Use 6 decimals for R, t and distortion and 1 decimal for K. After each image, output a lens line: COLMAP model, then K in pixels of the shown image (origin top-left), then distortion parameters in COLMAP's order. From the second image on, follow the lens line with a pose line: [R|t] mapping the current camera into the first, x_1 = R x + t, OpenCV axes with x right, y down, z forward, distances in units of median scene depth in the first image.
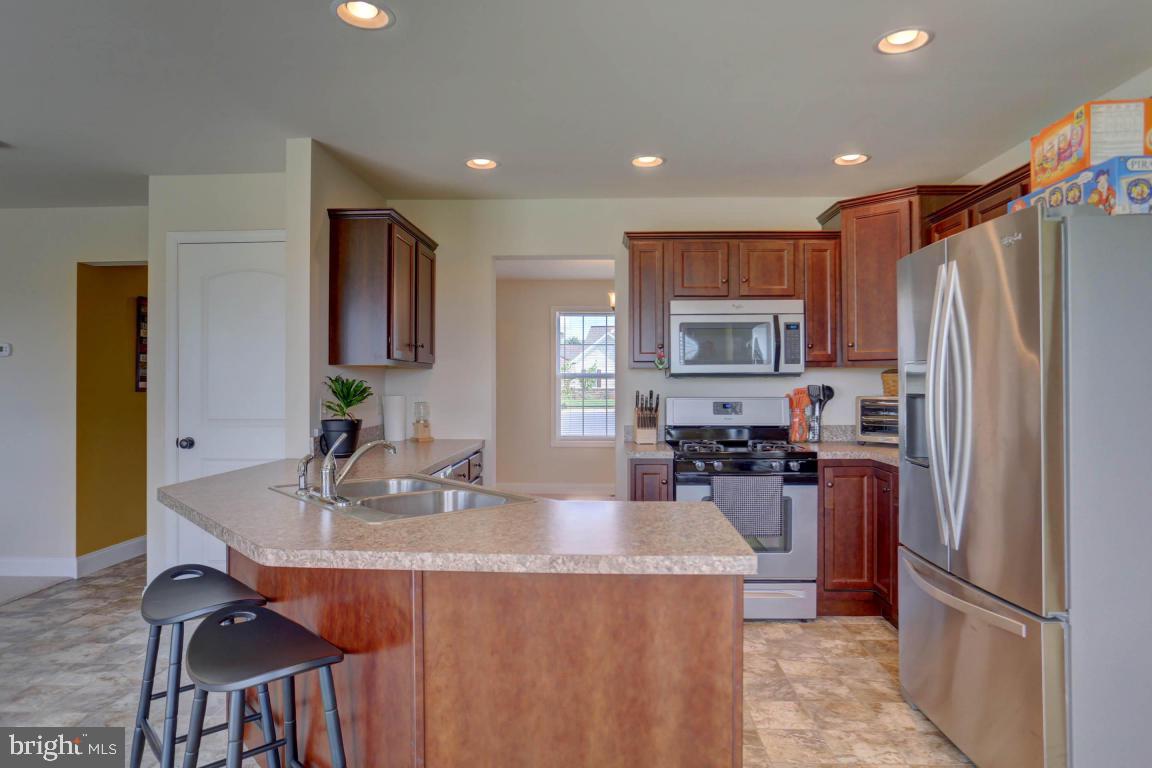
lens RADIAL K [[741.2, 0, 585.9], [0, 741.2, 378.3], [0, 0, 1]] dist [0.022709, 0.009851]
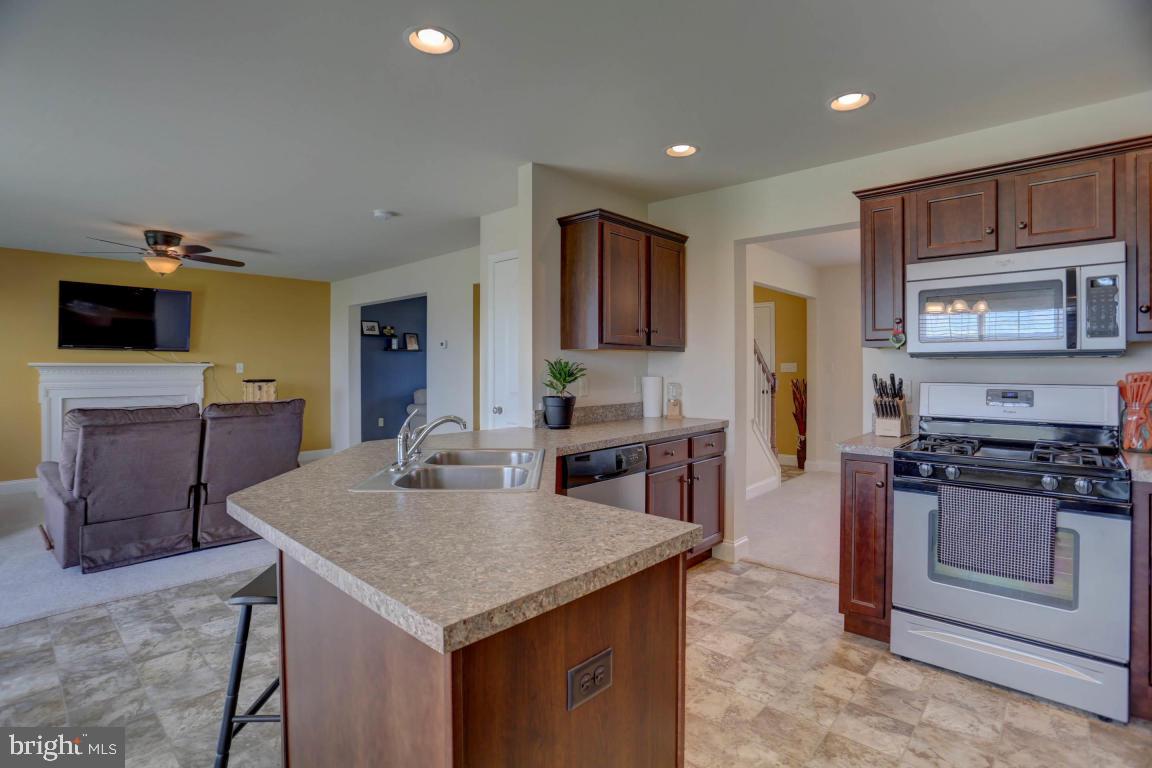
lens RADIAL K [[599.0, 0, 558.8], [0, 599.0, 365.4], [0, 0, 1]] dist [-0.004410, 0.008701]
pose [[0.760156, 0.000458, -0.649741, 0.256508], [0.001073, 0.999998, 0.001961, 0.005092], [0.649740, -0.002188, 0.760154, 0.251266]]
